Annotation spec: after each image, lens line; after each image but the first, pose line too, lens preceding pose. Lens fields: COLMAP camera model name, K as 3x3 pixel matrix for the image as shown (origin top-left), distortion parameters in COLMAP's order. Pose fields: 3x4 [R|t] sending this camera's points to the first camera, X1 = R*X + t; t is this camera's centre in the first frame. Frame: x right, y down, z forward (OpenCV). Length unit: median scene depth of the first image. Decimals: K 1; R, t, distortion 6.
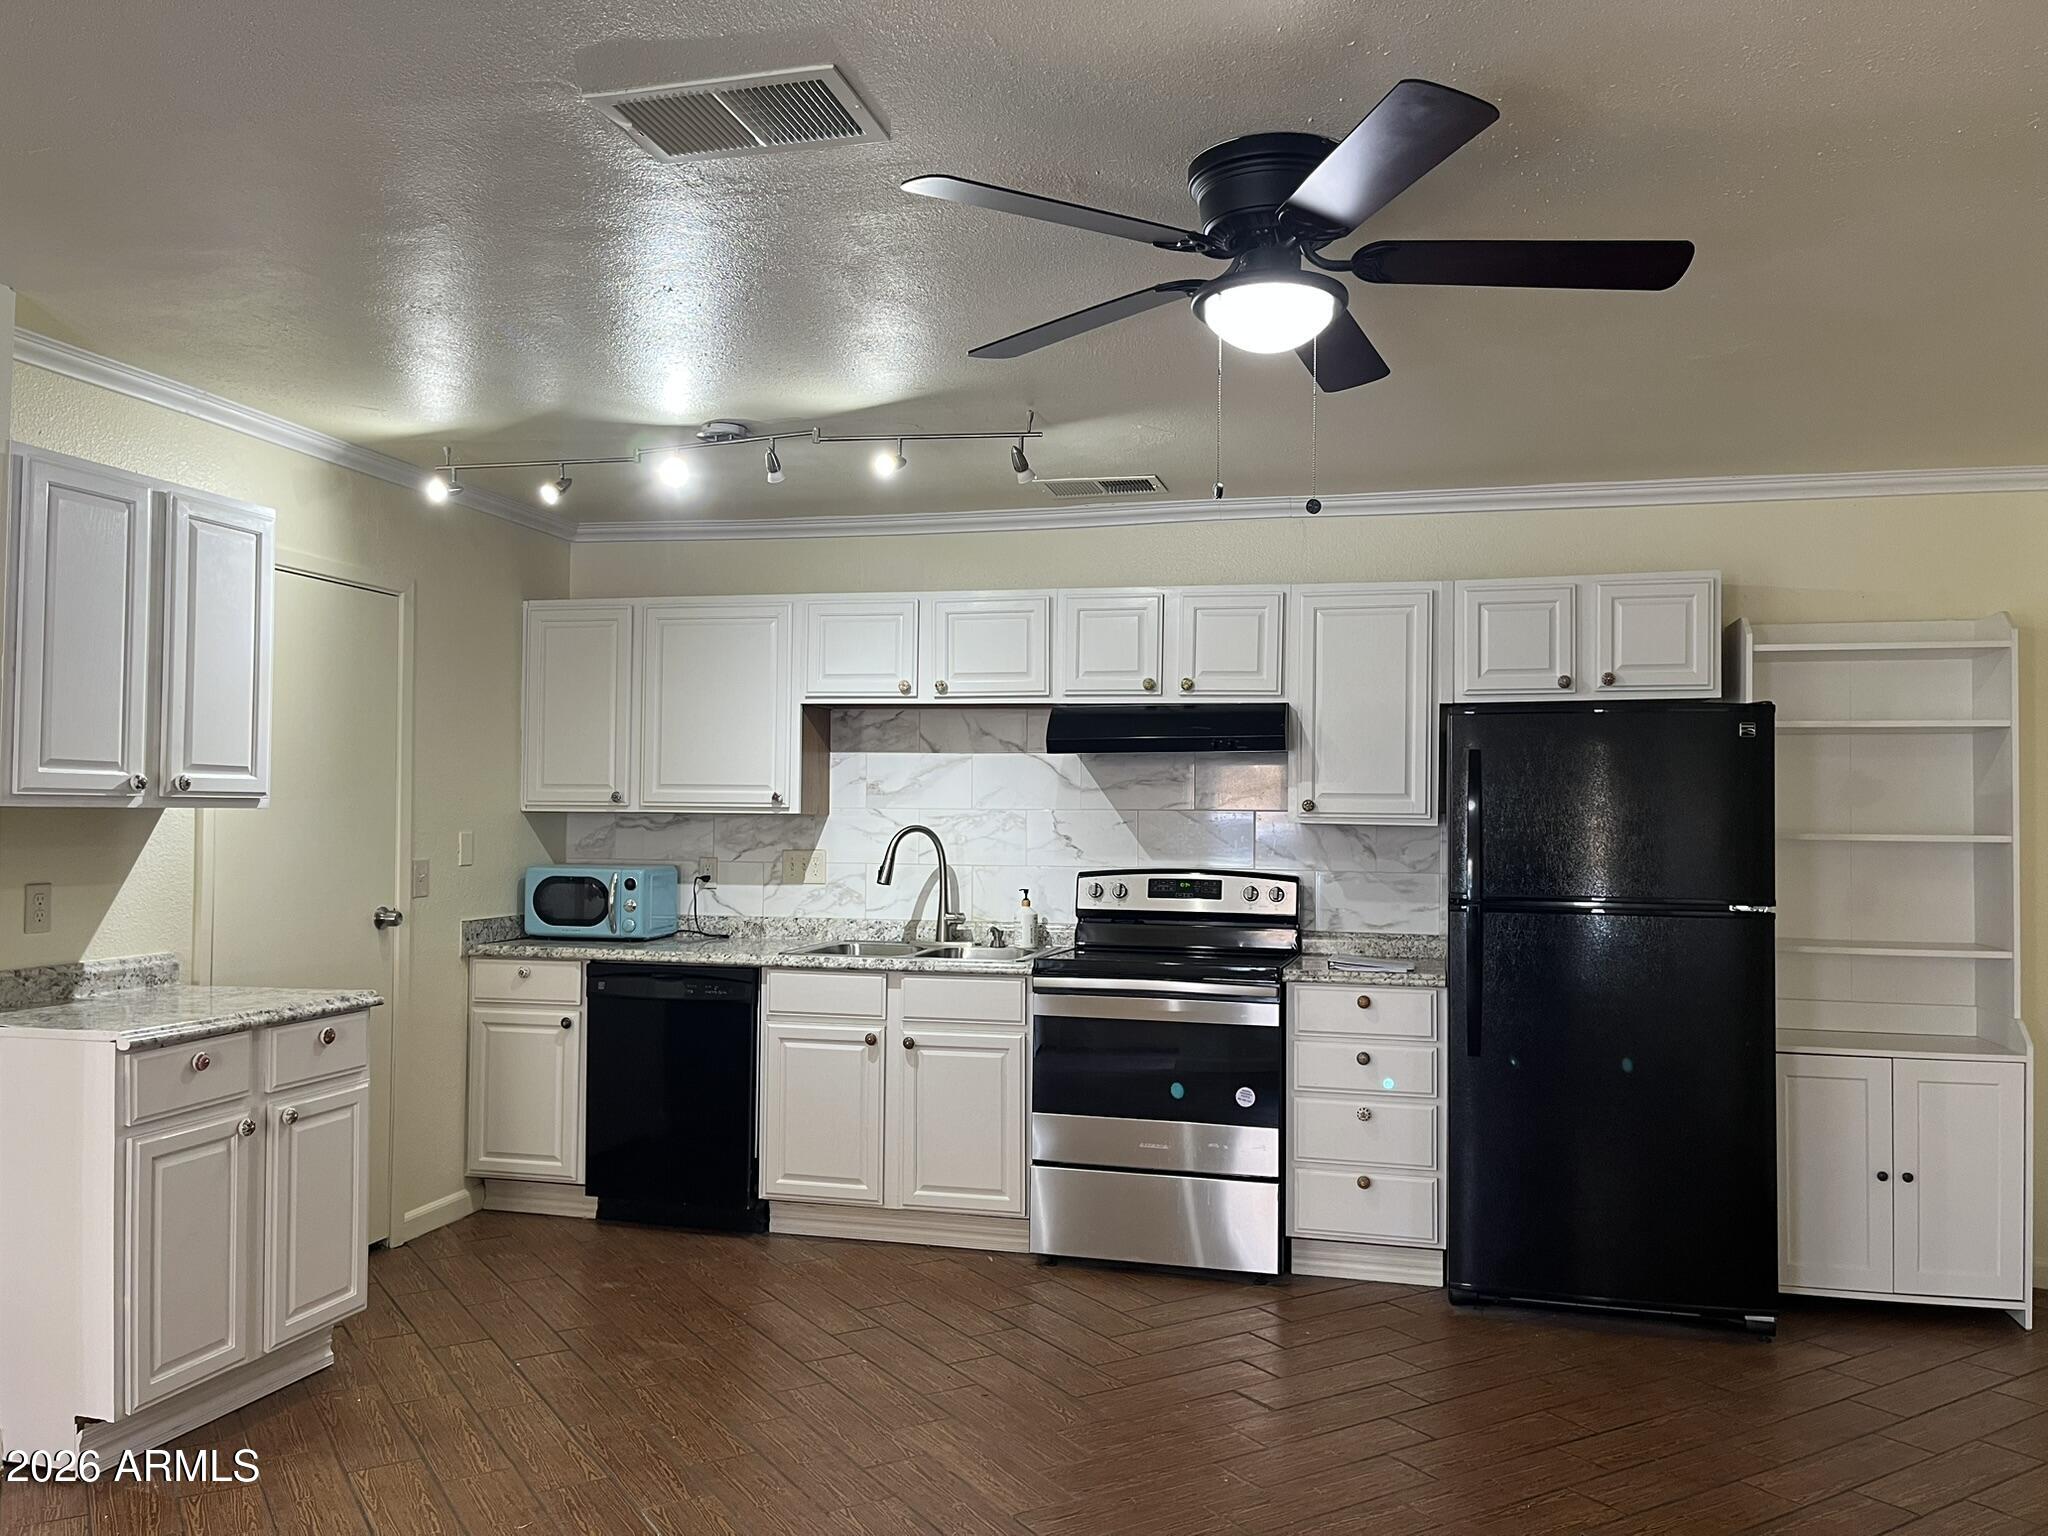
lens RADIAL K [[1542.4, 0, 1016.9], [0, 1542.4, 785.9], [0, 0, 1]] dist [0.077329, -0.114955]
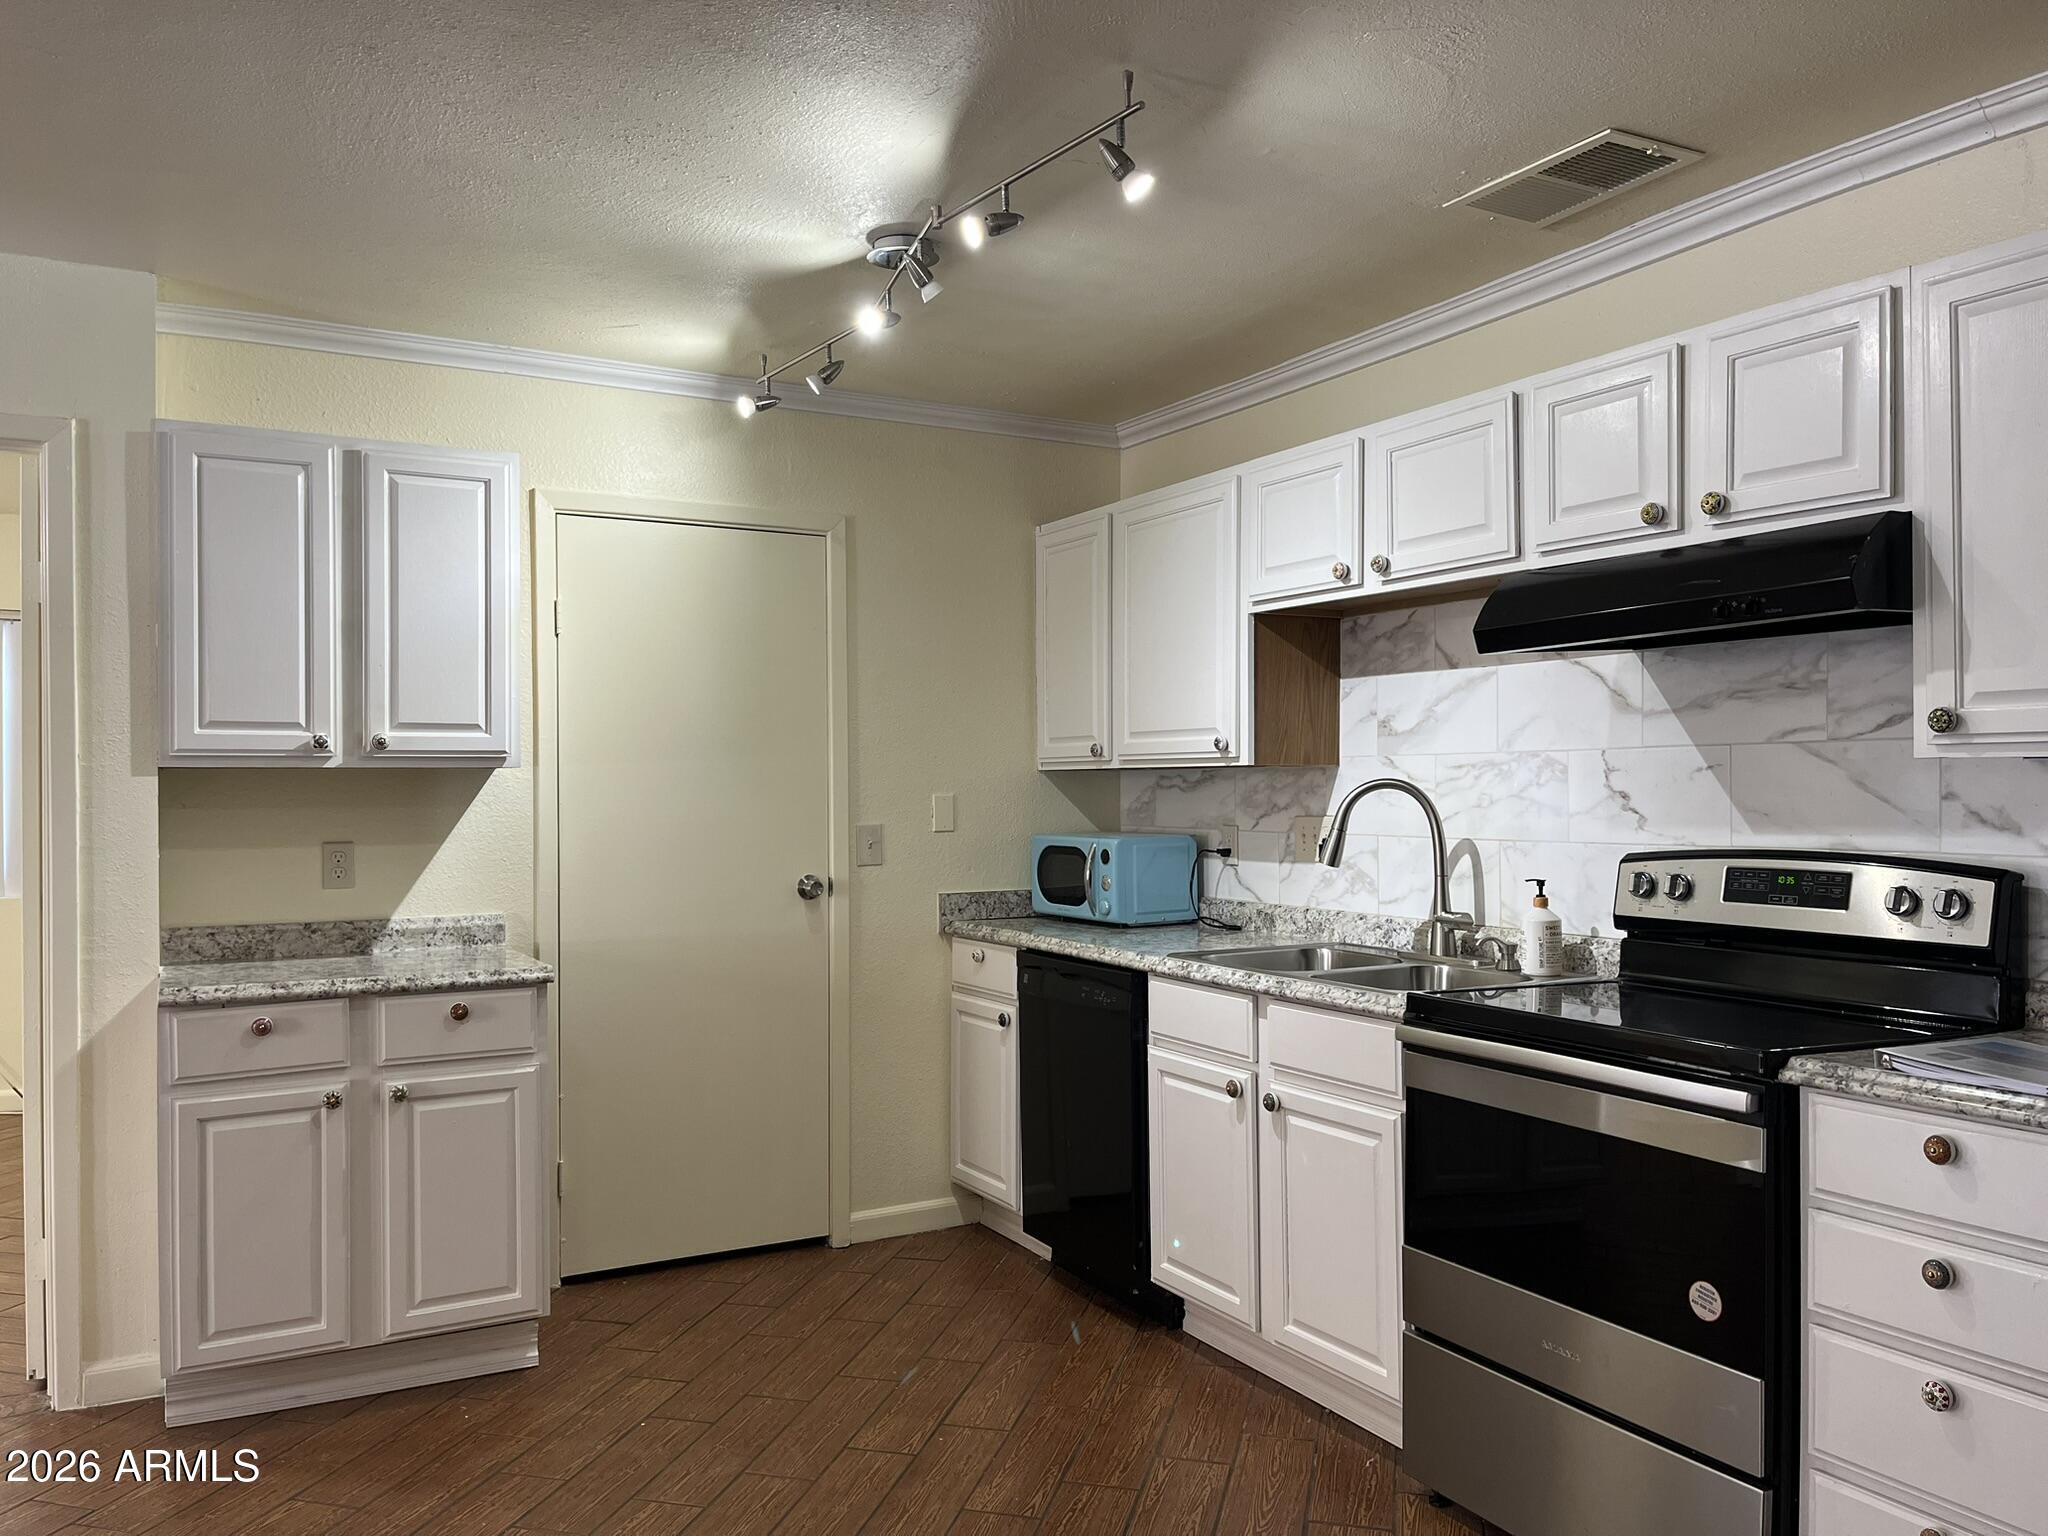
lens RADIAL K [[1542.4, 0, 1016.9], [0, 1542.4, 785.9], [0, 0, 1]] dist [0.077329, -0.114955]
pose [[0.686426, -0.013542, -0.727074, 0.323314], [0.025404, 0.999663, 0.005365, 0.021842], [0.726756, -0.022153, 0.686539, 0.435243]]
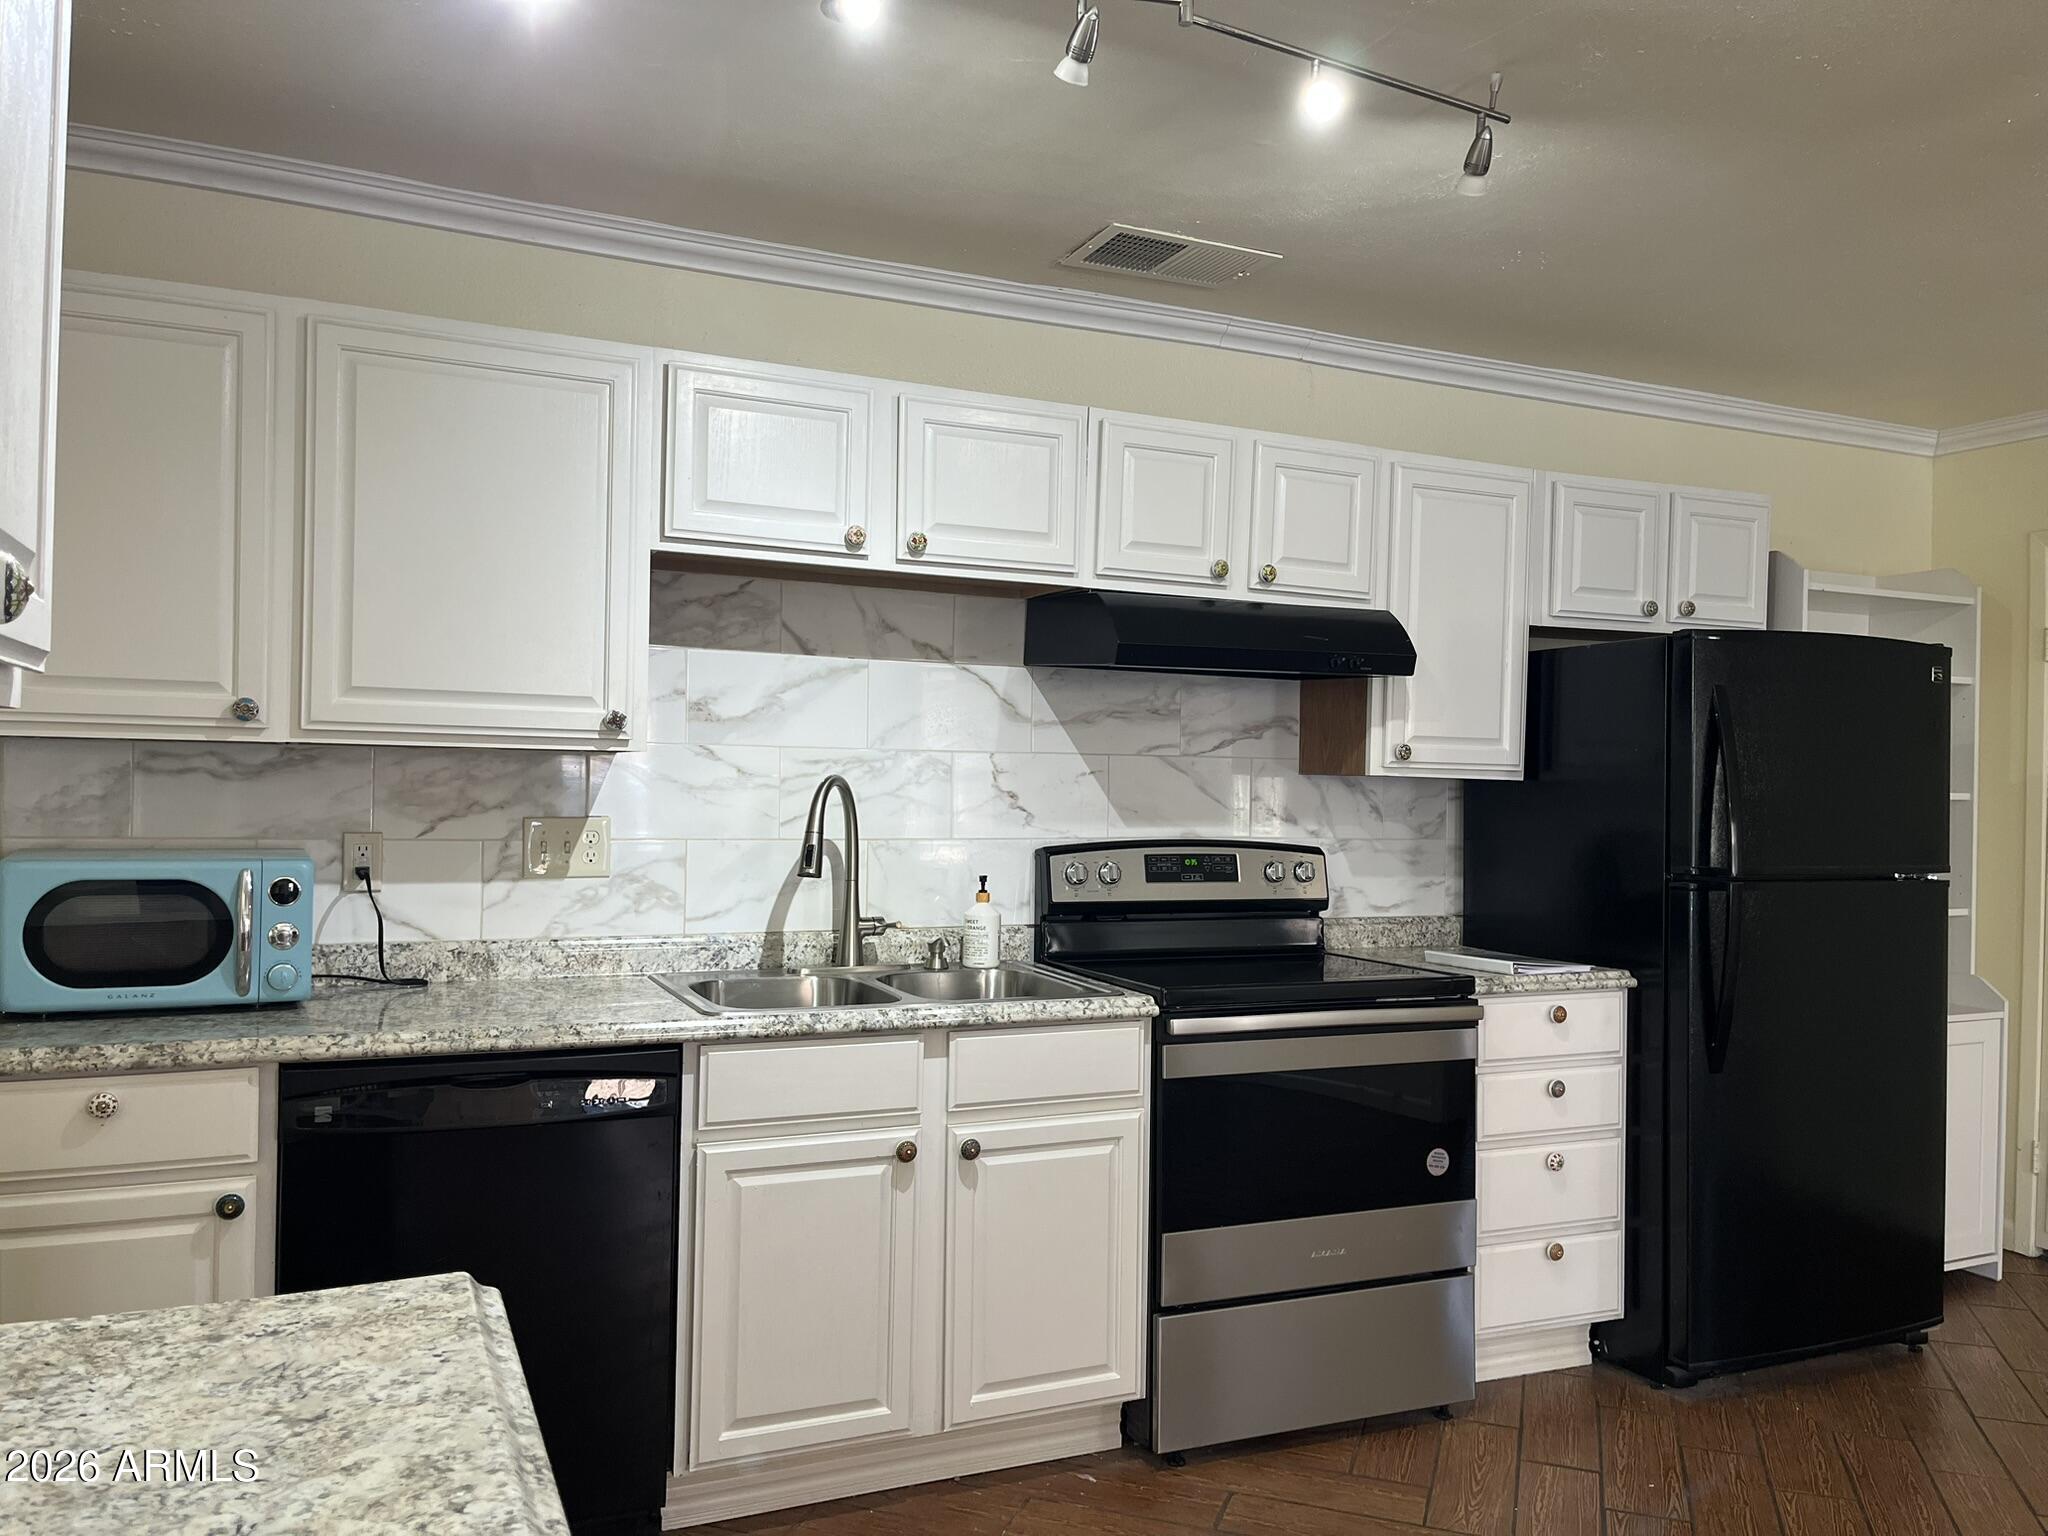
lens RADIAL K [[1542.4, 0, 1016.9], [0, 1542.4, 785.9], [0, 0, 1]] dist [0.077329, -0.114955]
pose [[0.778341, 0.002624, 0.627837, -0.397015], [-0.023710, 0.999401, 0.025216, 0.013738], [-0.627394, -0.034512, 0.777937, 0.507870]]
